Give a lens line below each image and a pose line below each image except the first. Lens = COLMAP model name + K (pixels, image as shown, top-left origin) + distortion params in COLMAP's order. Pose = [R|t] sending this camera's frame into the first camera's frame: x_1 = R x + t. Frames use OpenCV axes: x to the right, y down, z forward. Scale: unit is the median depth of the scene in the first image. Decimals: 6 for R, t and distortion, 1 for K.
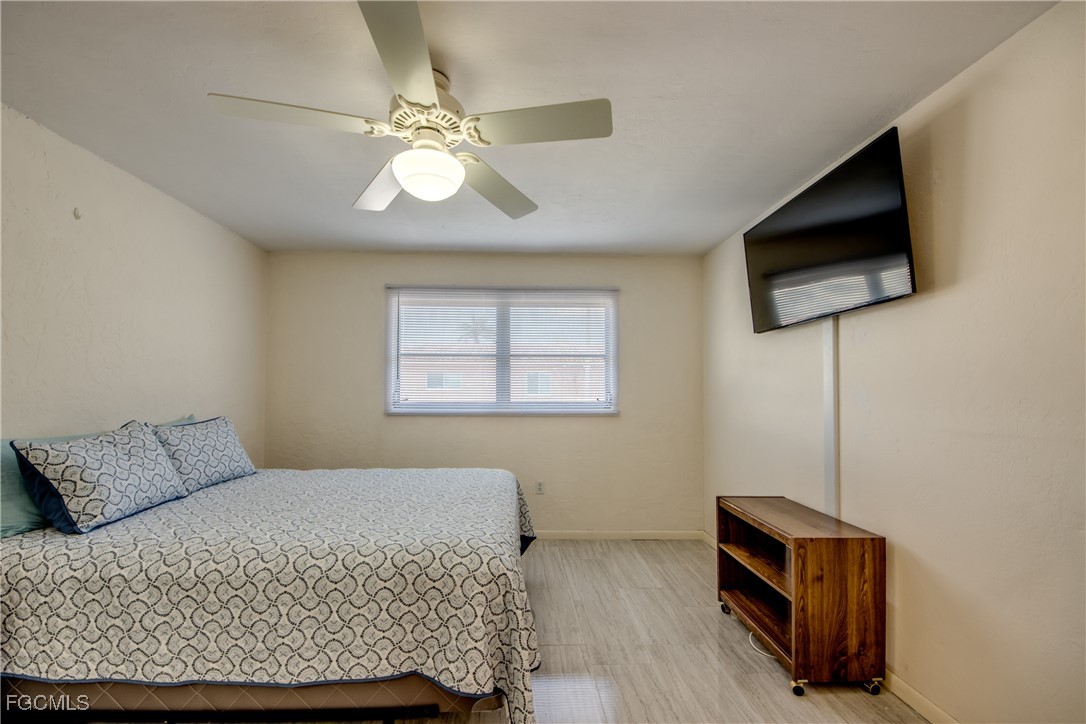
lens RADIAL K [[411.7, 0, 532.1], [0, 411.7, 365.1], [0, 0, 1]] dist [0.030893, -0.021772]
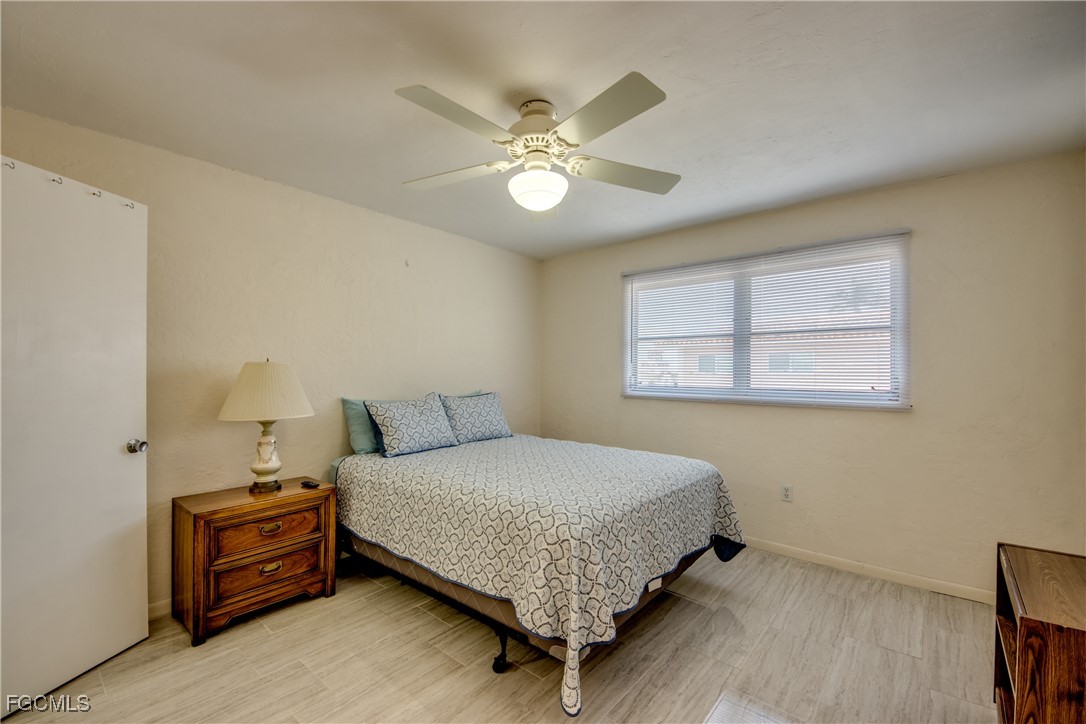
lens RADIAL K [[450.5, 0, 570.1], [0, 450.5, 346.3], [0, 0, 1]] dist [0.022975, -0.018451]
pose [[0.760254, -0.034621, -0.648703, 0.656423], [0.033404, 0.999341, -0.014185, 0.007611], [0.648766, -0.010885, 0.760910, 0.086352]]
